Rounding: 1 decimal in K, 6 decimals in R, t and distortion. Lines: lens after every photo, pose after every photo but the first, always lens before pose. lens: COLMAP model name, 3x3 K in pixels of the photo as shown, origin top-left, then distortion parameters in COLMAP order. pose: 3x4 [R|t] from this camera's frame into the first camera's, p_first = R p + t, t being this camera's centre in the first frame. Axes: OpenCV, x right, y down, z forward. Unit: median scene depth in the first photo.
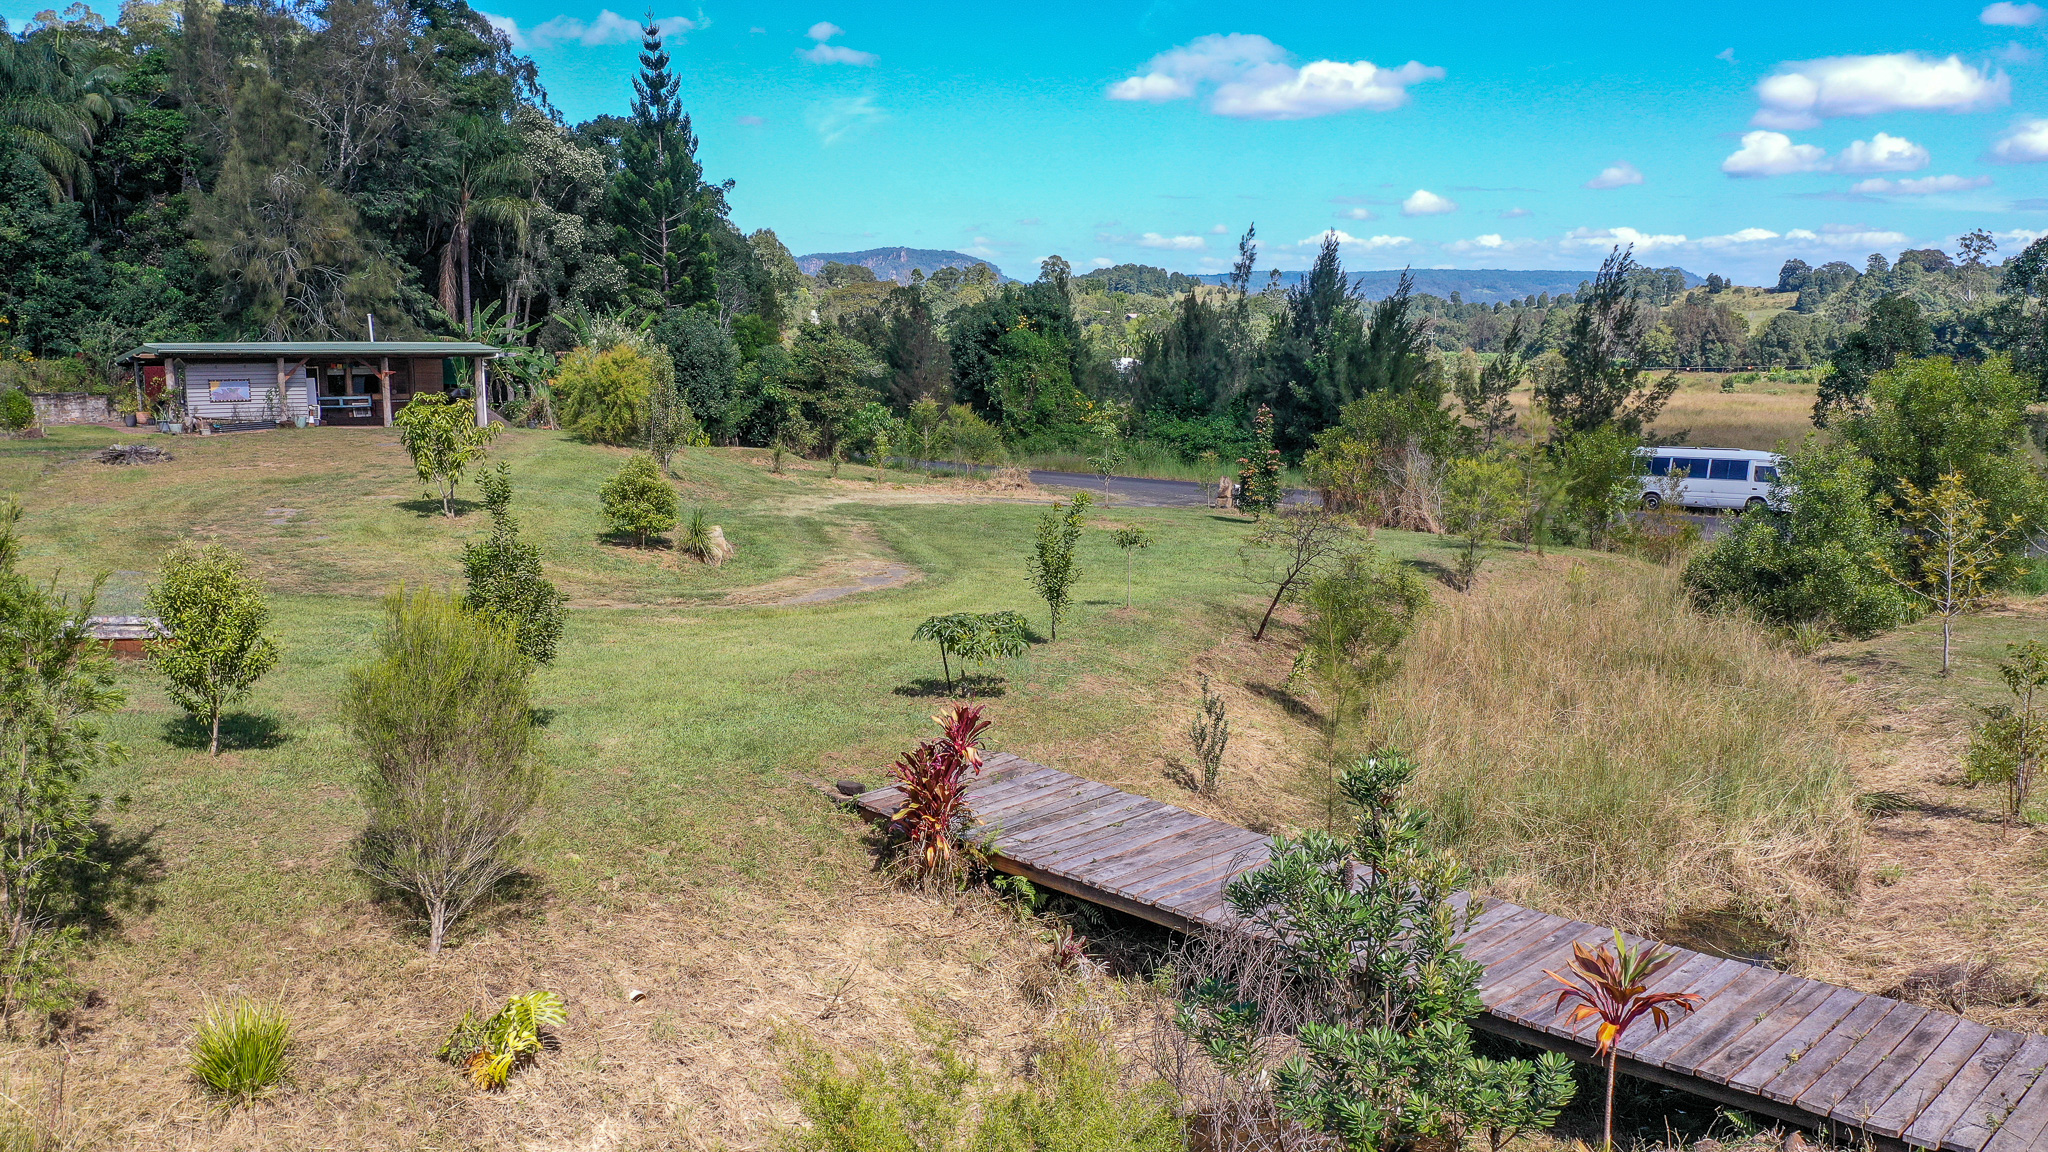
lens RADIAL K [[1601.5, 0, 1021.6], [0, 1601.5, 577.8], [0, 0, 1]] dist [0.004209, -0.011946]
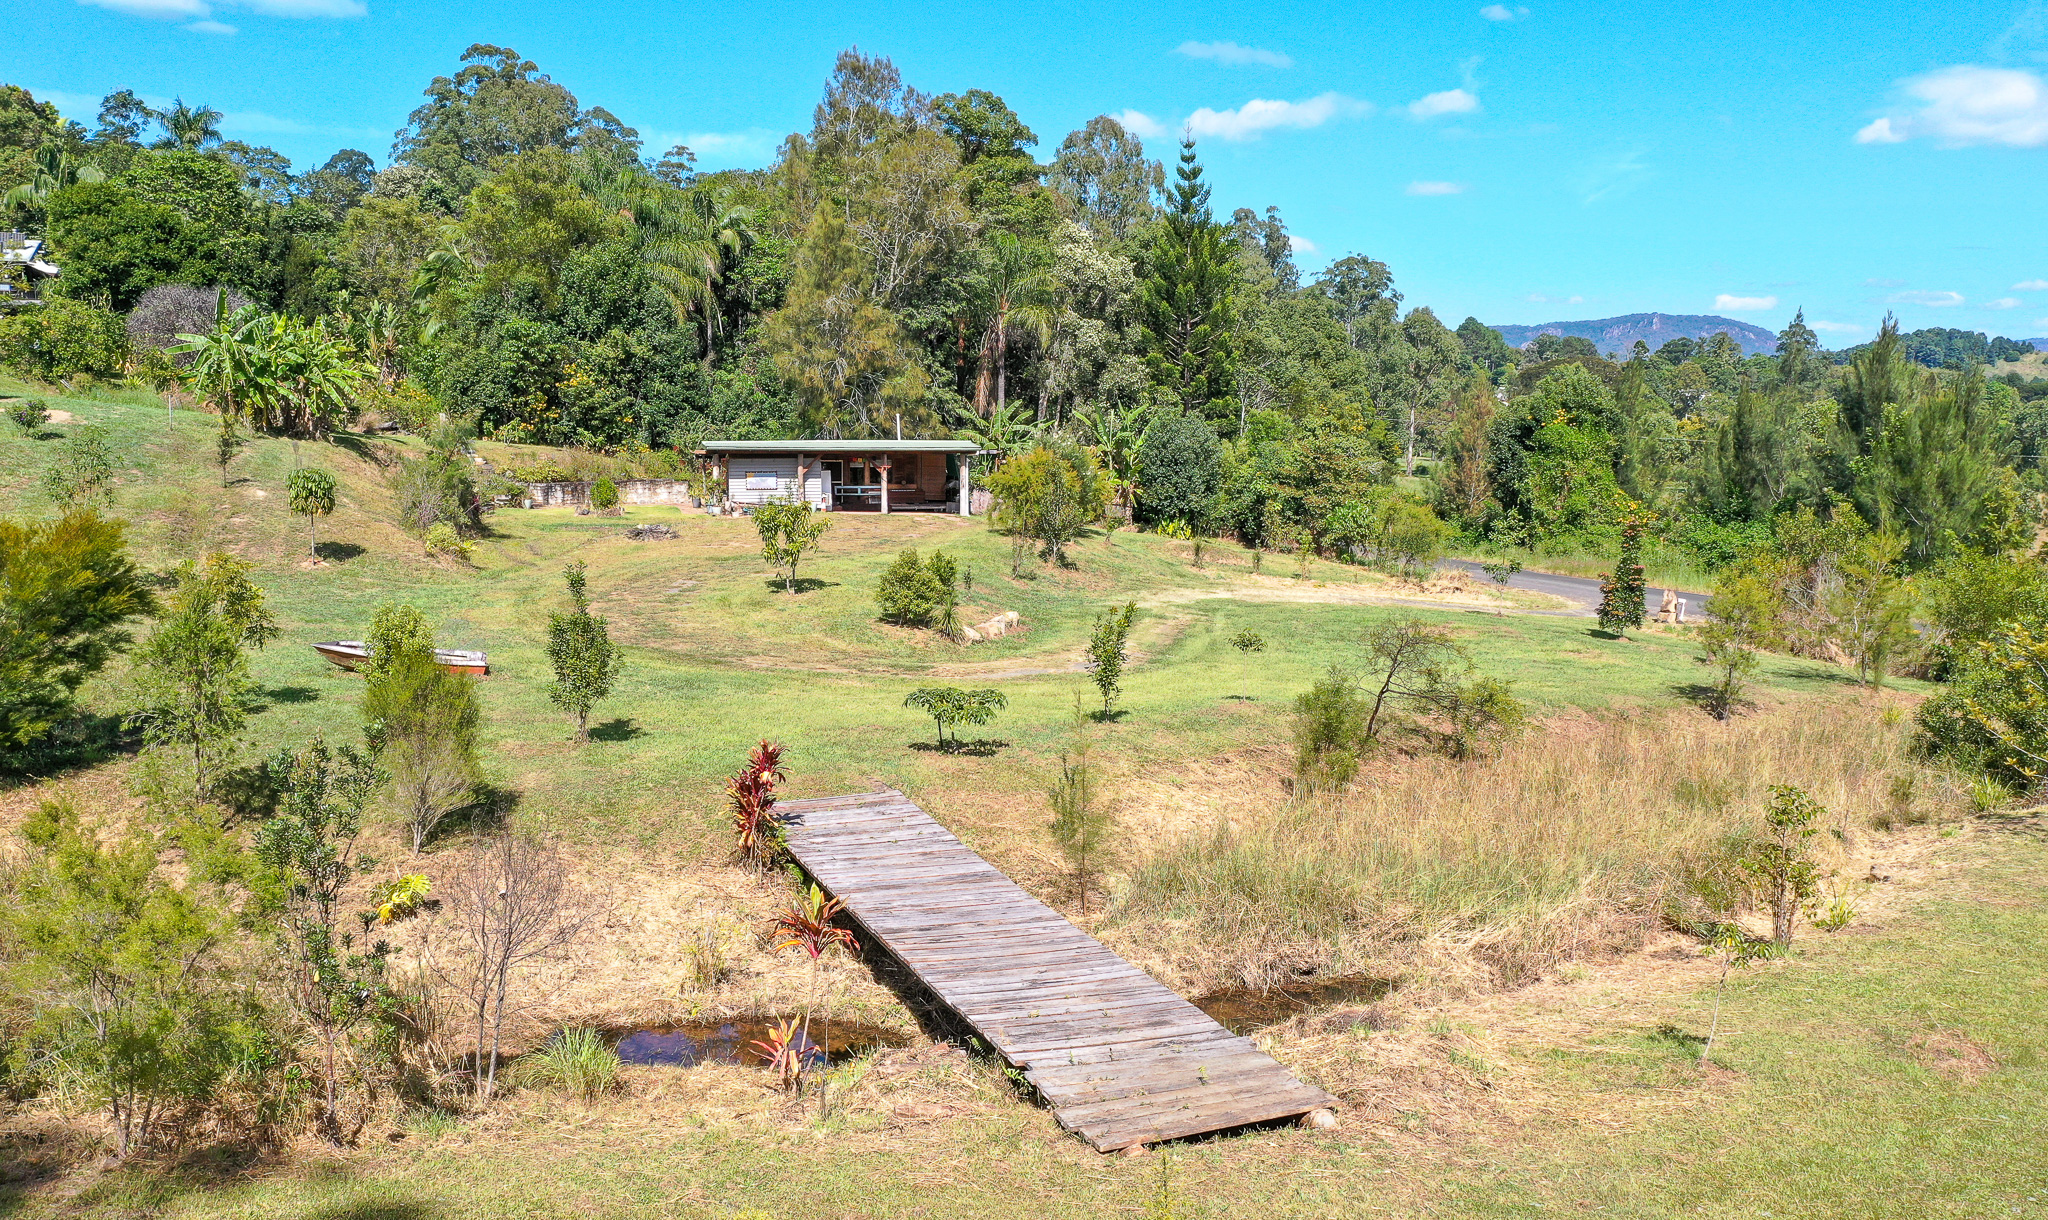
lens RADIAL K [[1699.3, 0, 969.5], [0, 1699.3, 602.6], [0, 0, 1]] dist [-0.001472, -0.007065]
pose [[0.898804, 0.049818, -0.435511, 0.168419], [-0.066420, 0.997527, -0.022971, -0.004687], [0.433290, 0.049573, 0.899890, -0.066067]]
